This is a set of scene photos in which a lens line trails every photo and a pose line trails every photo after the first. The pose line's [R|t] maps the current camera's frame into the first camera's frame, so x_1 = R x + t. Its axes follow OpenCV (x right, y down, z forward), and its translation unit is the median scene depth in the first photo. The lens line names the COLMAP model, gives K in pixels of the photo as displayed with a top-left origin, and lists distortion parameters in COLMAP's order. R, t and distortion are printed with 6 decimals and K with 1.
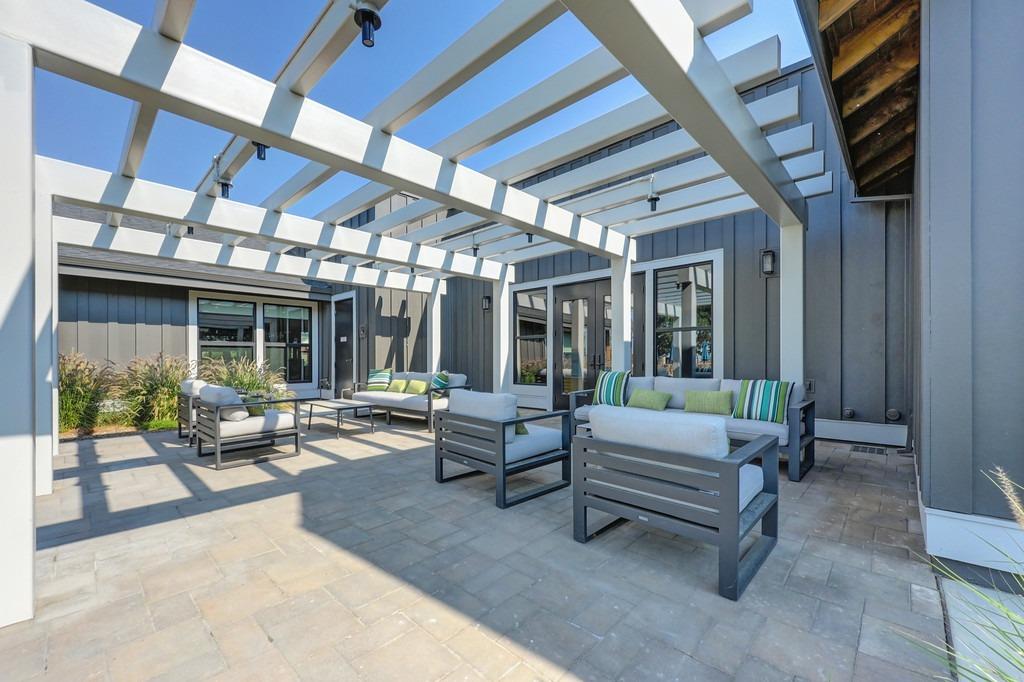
lens RADIAL K [[409.1, 0, 510.1], [0, 409.1, 360.3], [0, 0, 1]] dist [-0.001276, -0.000040]
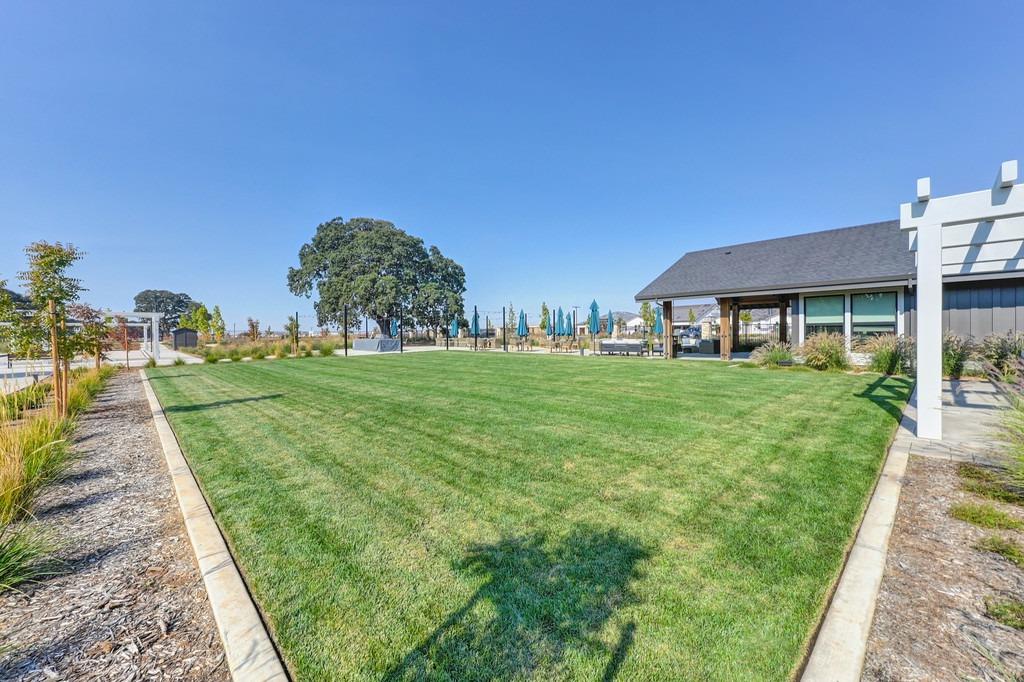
lens RADIAL K [[409.1, 0, 510.9], [0, 409.1, 340.2], [0, 0, 1]] dist [-0.001276, -0.000040]
pose [[-0.054365, 0.015825, -0.998396, 0.652067], [0.006451, 0.999859, 0.015497, -0.015157], [0.998500, -0.005598, -0.054459, -0.648557]]
